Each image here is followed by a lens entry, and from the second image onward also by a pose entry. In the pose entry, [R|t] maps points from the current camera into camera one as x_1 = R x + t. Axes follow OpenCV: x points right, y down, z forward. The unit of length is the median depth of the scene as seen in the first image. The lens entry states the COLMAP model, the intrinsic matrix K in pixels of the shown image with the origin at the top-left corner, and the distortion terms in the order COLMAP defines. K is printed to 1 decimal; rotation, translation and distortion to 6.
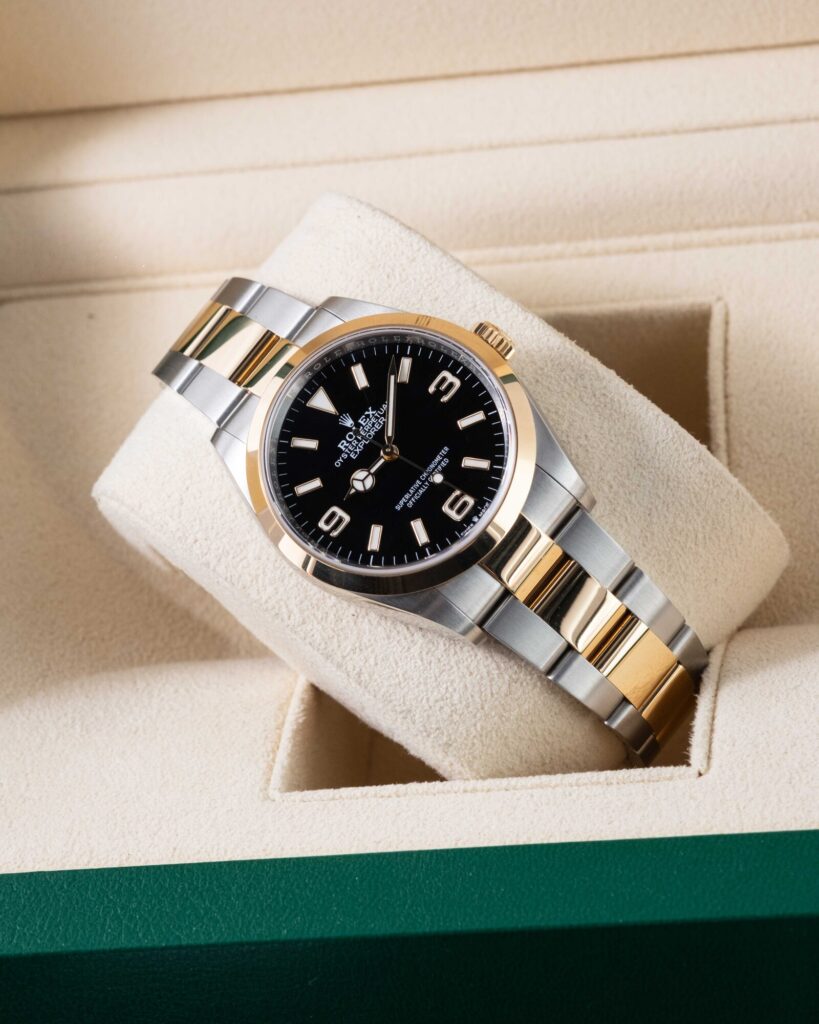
lens RADIAL K [[4065.9, 0, 387.8], [0, 4065.9, 509.3], [0, 0, 1]] dist [0.171244, 0.222673]
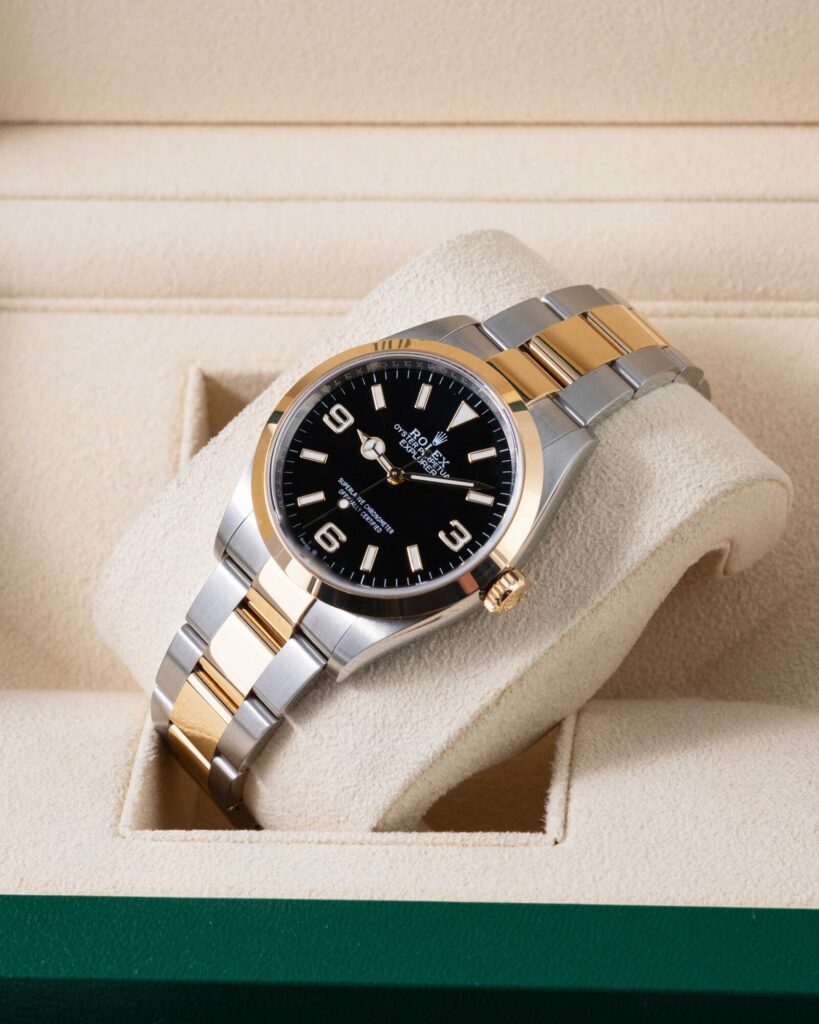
lens RADIAL K [[4065.9, 0, 387.8], [0, 4065.9, 509.3], [0, 0, 1]] dist [0.171244, 0.222673]
pose [[0.991687, 0.080524, 0.100362, -0.070563], [-0.079715, 0.996745, -0.012056, -0.001364], [-0.101006, 0.003956, 0.994878, 0.005294]]
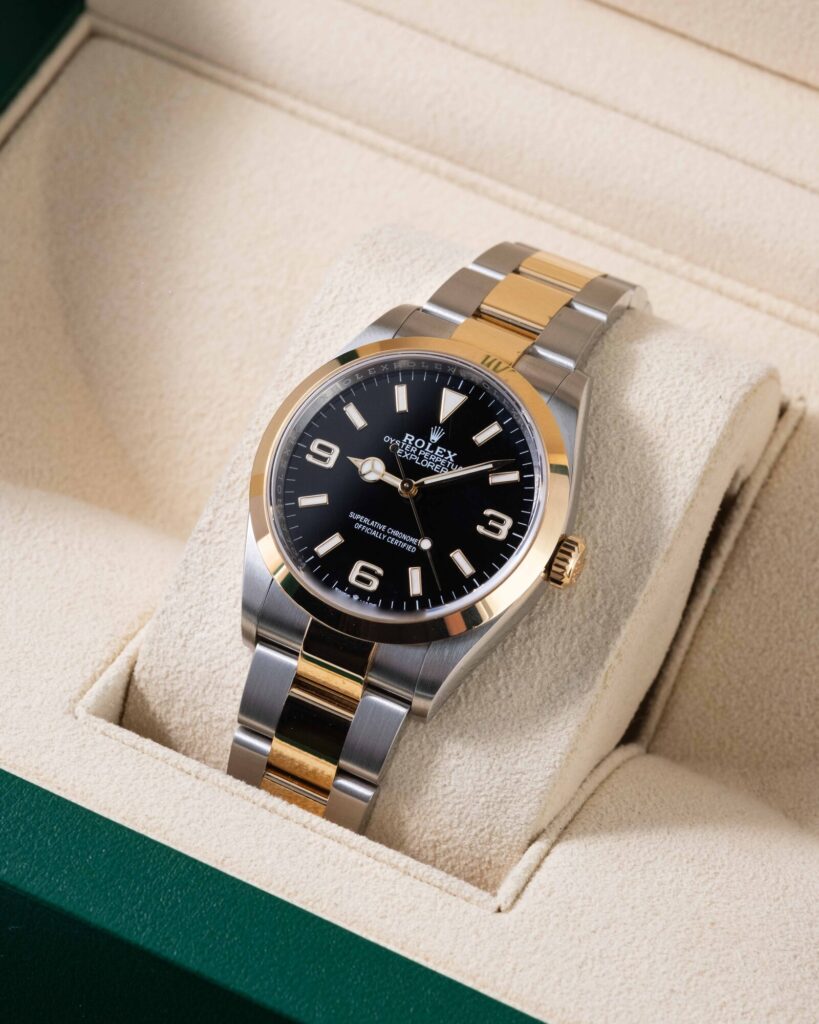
lens RADIAL K [[4065.9, 0, 387.8], [0, 4065.9, 509.3], [0, 0, 1]] dist [0.171244, 0.222673]
pose [[0.897848, 0.438199, -0.043031, 0.053457], [-0.428200, 0.891740, 0.146439, -0.133629], [0.102542, -0.113054, 0.988283, 0.112648]]
